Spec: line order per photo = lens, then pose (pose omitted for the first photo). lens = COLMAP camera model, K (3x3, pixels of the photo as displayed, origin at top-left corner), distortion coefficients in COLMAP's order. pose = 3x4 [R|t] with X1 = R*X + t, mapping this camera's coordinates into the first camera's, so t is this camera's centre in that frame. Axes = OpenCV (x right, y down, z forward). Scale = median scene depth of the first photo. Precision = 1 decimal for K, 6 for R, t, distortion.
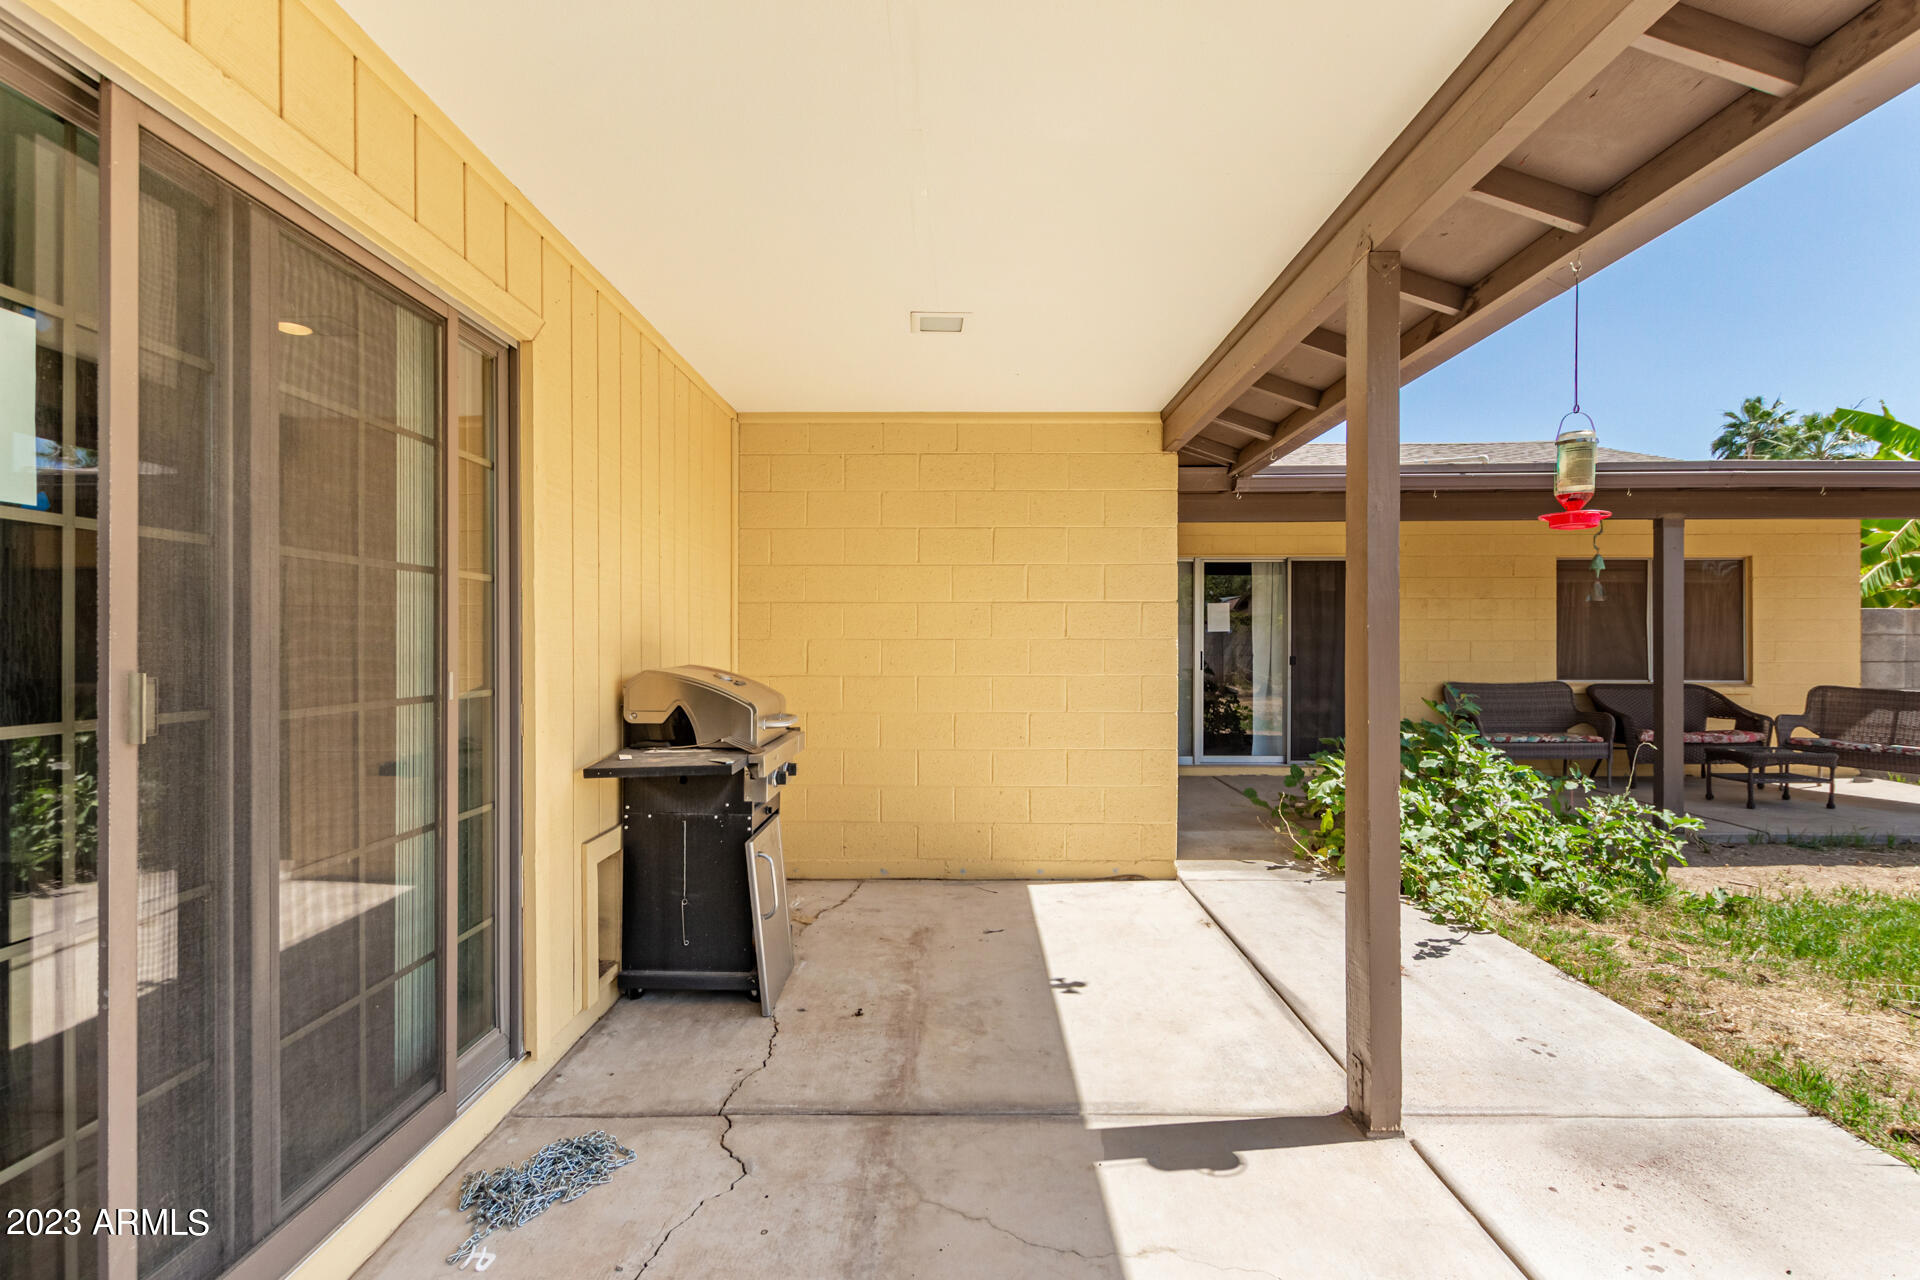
lens RADIAL K [[882.8, 0, 956.1], [0, 882.8, 644.4], [0, 0, 1]] dist [0.009800, -0.003884]
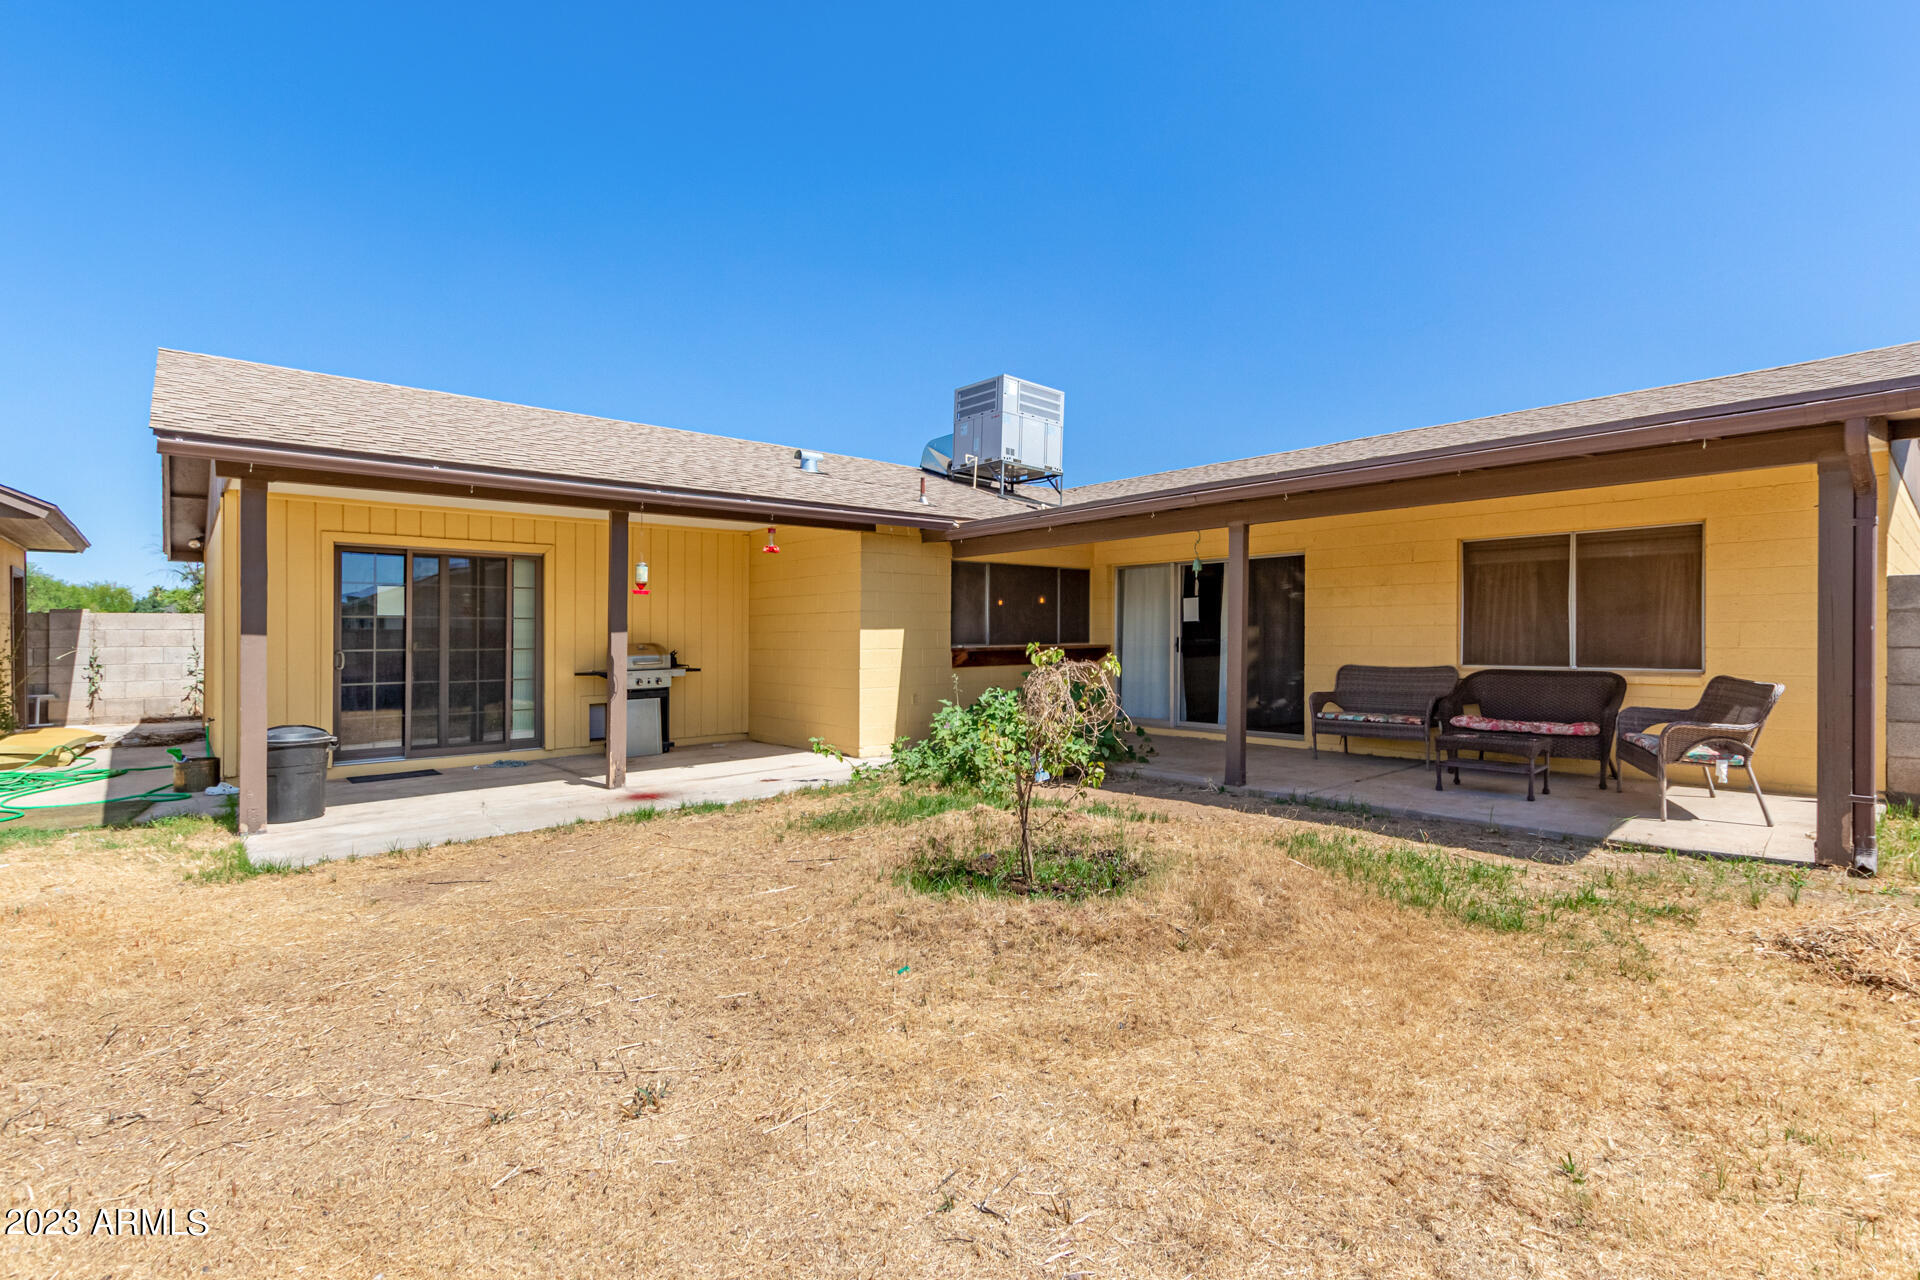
lens RADIAL K [[882.8, 0, 980.2], [0, 882.8, 640.4], [0, 0, 1]] dist [0.009800, -0.003884]
pose [[0.687090, -0.002099, -0.726570, 1.024505], [0.005286, 0.999984, 0.002110, 0.008201], [0.726553, -0.005290, 0.687090, -0.060092]]
